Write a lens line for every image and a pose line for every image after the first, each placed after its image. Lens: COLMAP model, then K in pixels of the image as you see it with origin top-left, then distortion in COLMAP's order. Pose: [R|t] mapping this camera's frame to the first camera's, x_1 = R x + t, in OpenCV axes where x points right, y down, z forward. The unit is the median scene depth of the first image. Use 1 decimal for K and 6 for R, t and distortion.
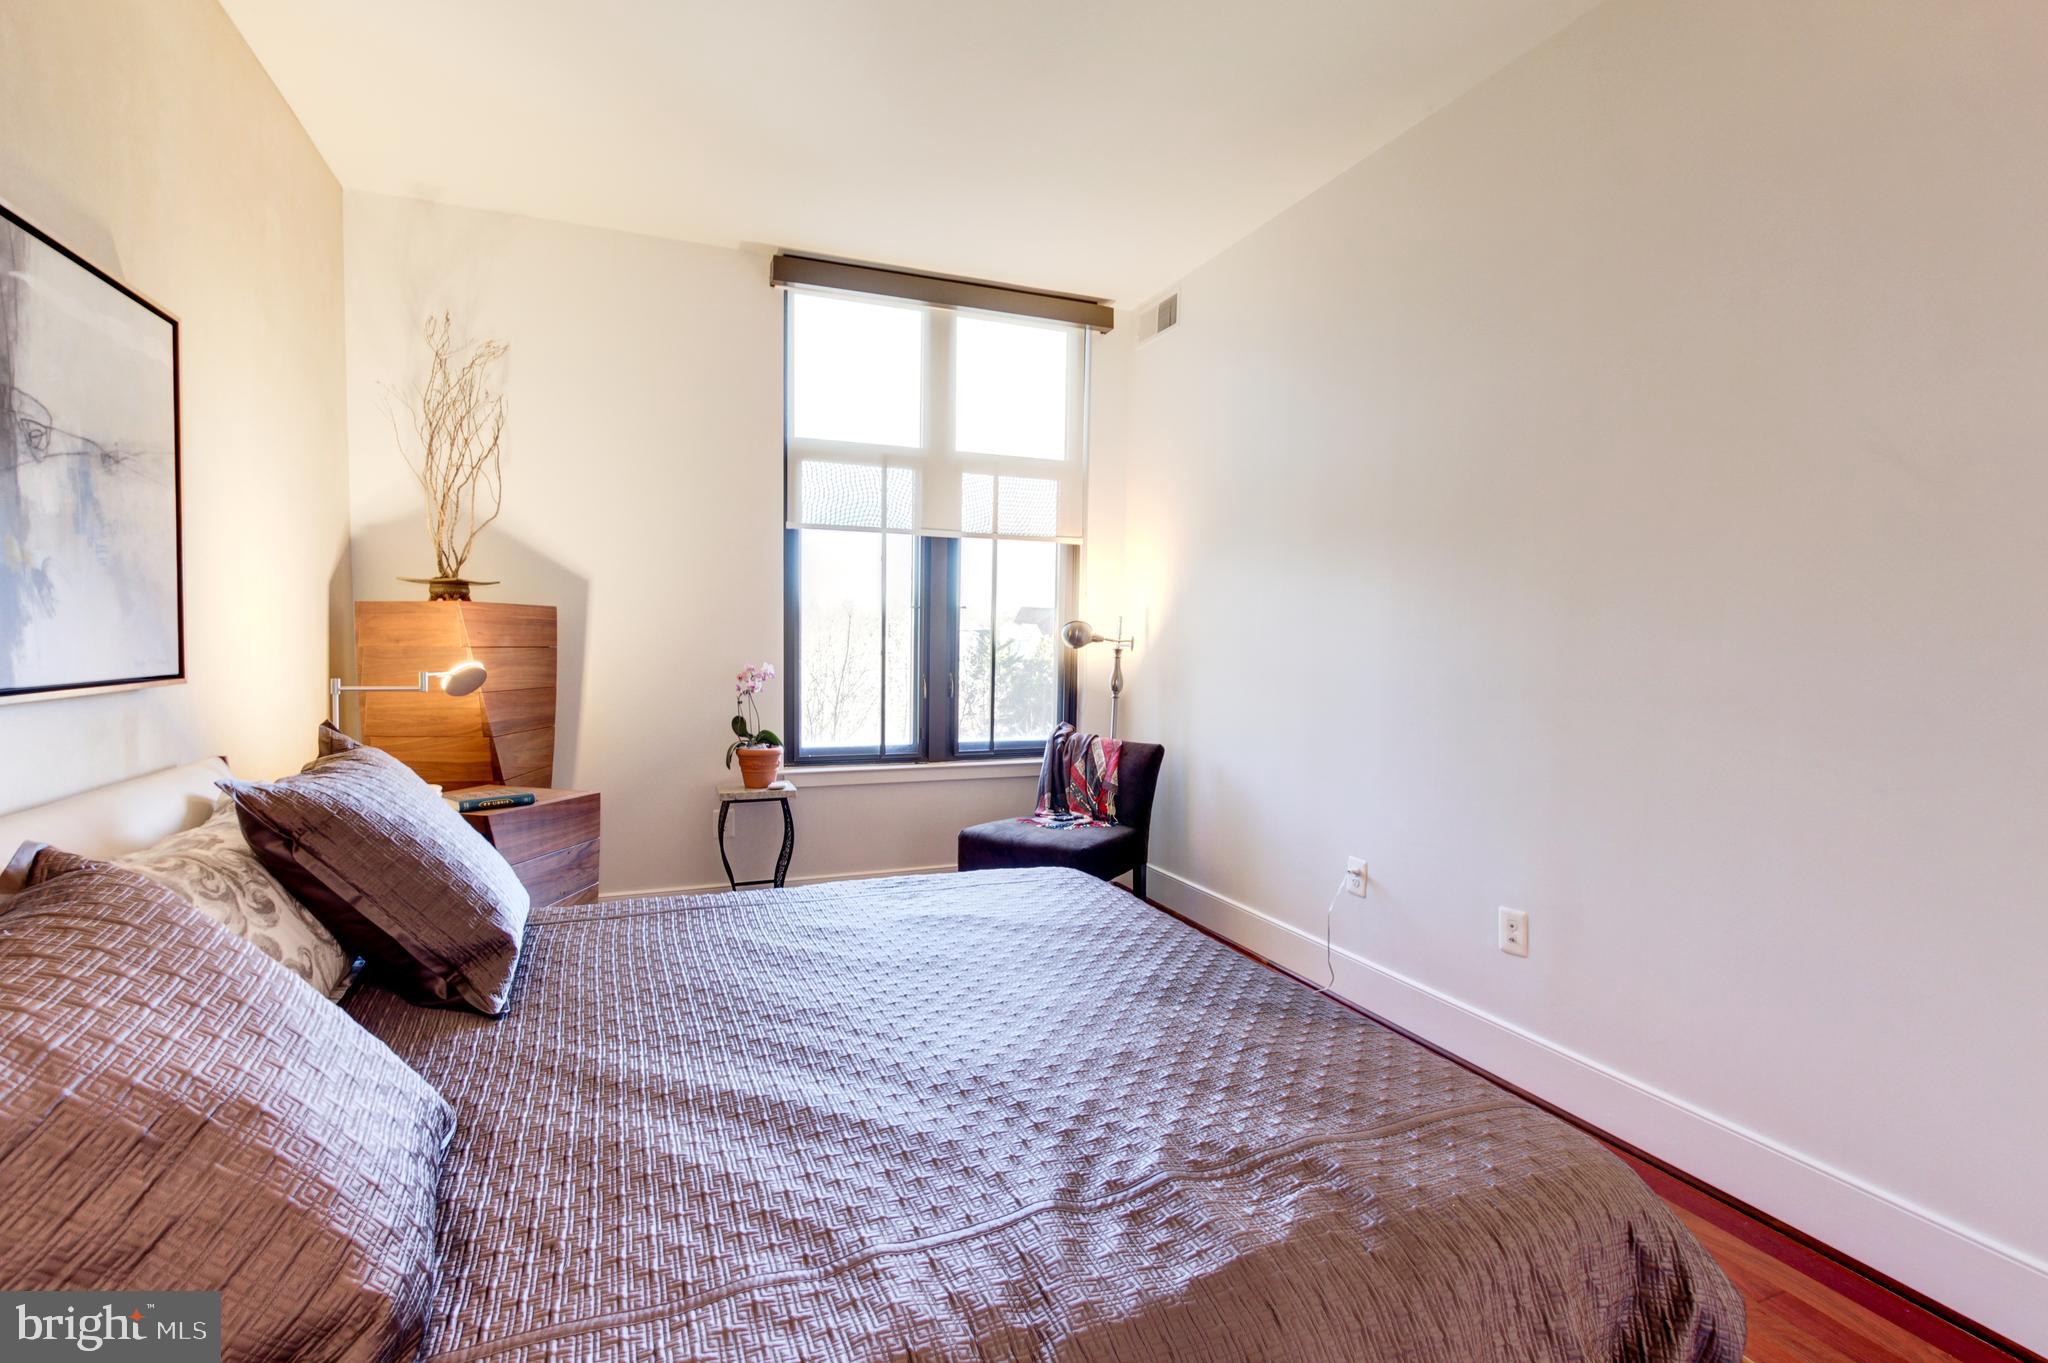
lens RADIAL K [[943.5, 0, 1020.2], [0, 943.5, 714.2], [0, 0, 1]] dist [-0.001302, -0.000107]
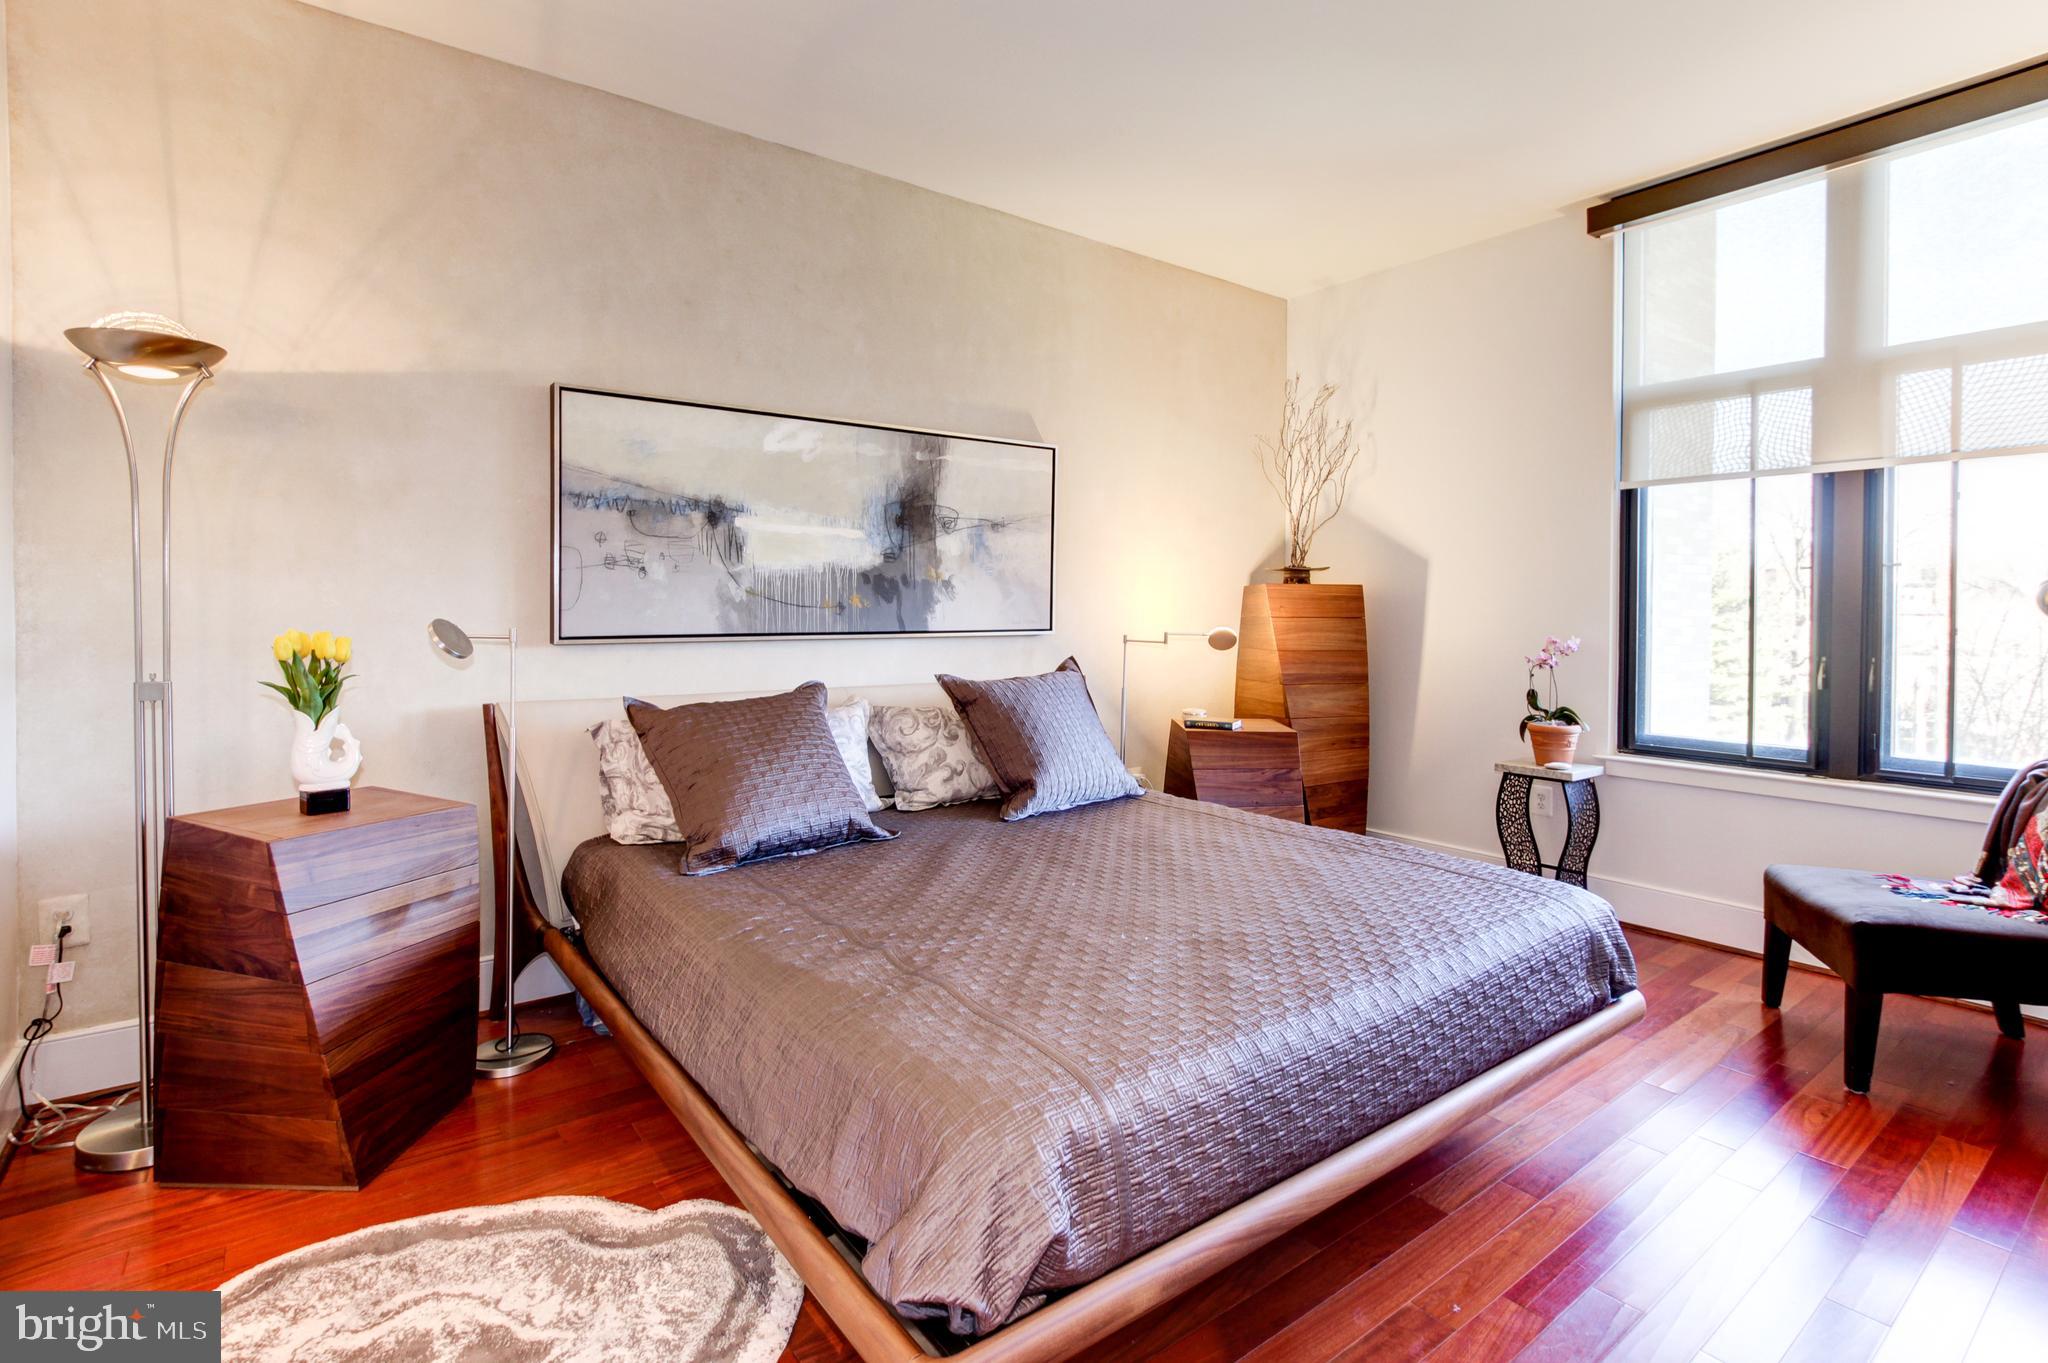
lens RADIAL K [[984.2, 0, 1035.1], [0, 984.2, 637.9], [0, 0, 1]] dist [-0.001175, 0.000262]
pose [[0.276418, 0.019469, -0.960840, 0.534802], [-0.077123, 0.997020, -0.001985, -0.009245], [0.957938, 0.074652, 0.277096, 0.216436]]
